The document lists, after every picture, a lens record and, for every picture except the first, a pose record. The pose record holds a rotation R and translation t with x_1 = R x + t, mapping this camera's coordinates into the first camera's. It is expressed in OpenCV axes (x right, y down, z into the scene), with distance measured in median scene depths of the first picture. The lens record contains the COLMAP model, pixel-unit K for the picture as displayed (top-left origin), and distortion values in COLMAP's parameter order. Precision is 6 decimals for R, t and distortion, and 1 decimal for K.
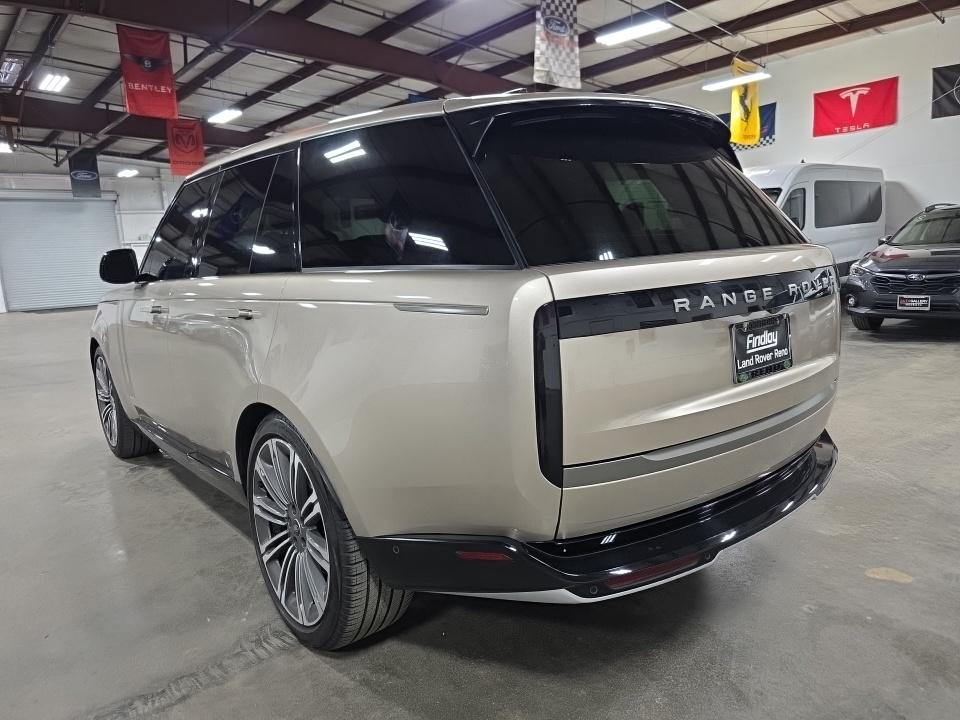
lens RADIAL K [[665.8, 0, 483.3], [0, 665.8, 359.8], [0, 0, 1]] dist [0.042524, -0.036002]
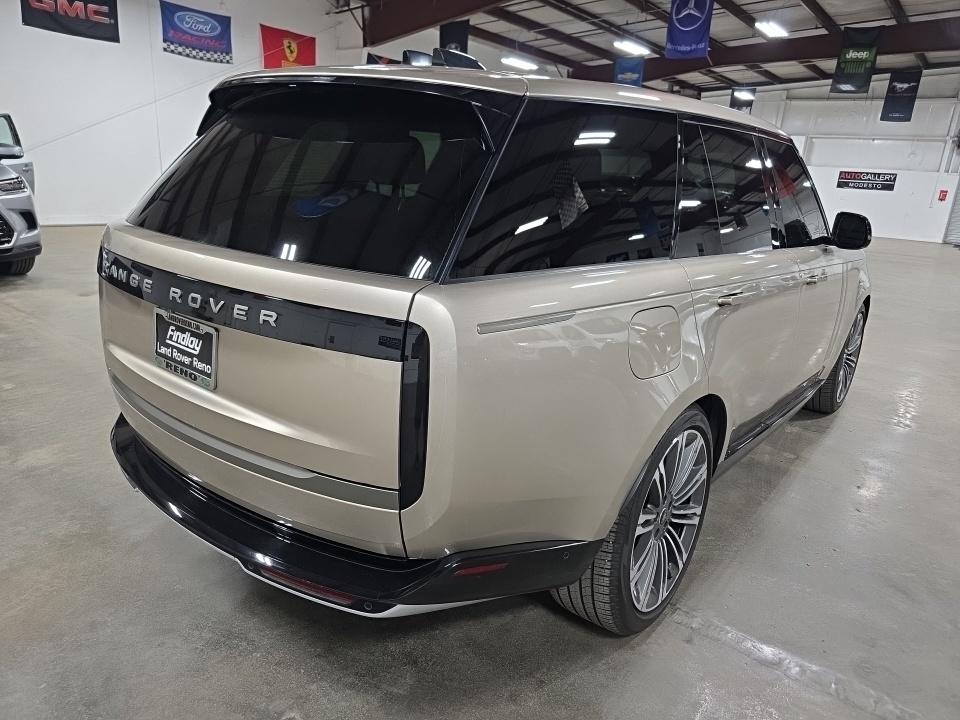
lens RADIAL K [[665.8, 0, 483.3], [0, 665.8, 359.8], [0, 0, 1]] dist [0.042524, -0.036002]
pose [[0.191311, 0.336961, -0.921877, 1.403093], [-0.237103, 0.927275, 0.289729, -0.383320], [0.952461, 0.163152, 0.257293, 1.187375]]
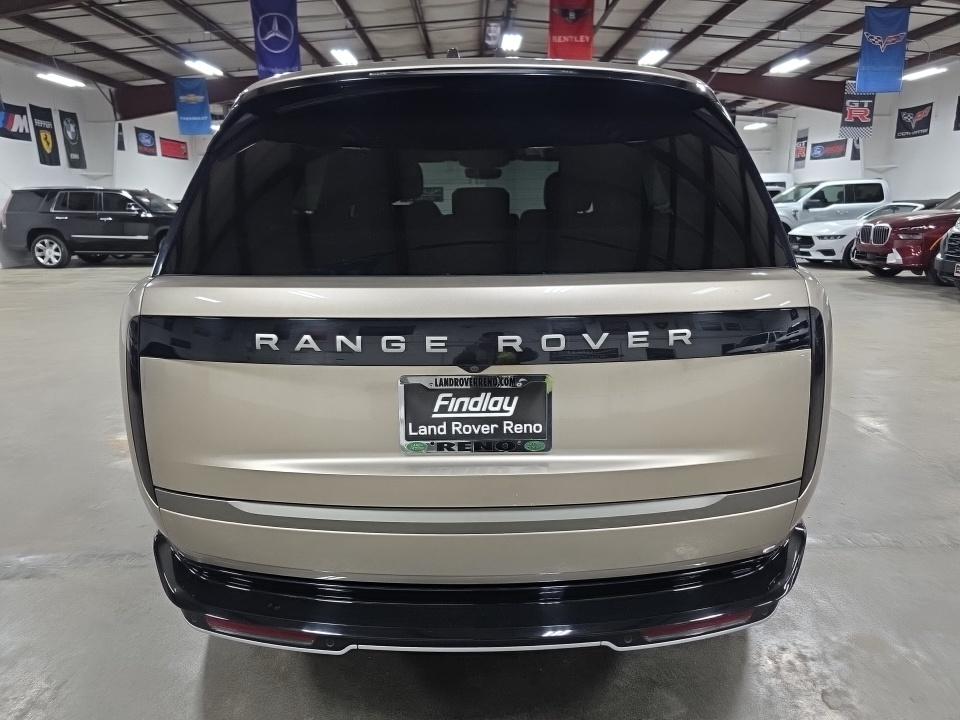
lens RADIAL K [[665.8, 0, 483.3], [0, 665.8, 359.8], [0, 0, 1]] dist [0.042524, -0.036002]
pose [[0.763811, 0.189929, -0.616863, 0.876868], [-0.134585, 0.981583, 0.135579, -0.179657], [0.631253, -0.020537, 0.775305, 0.456705]]
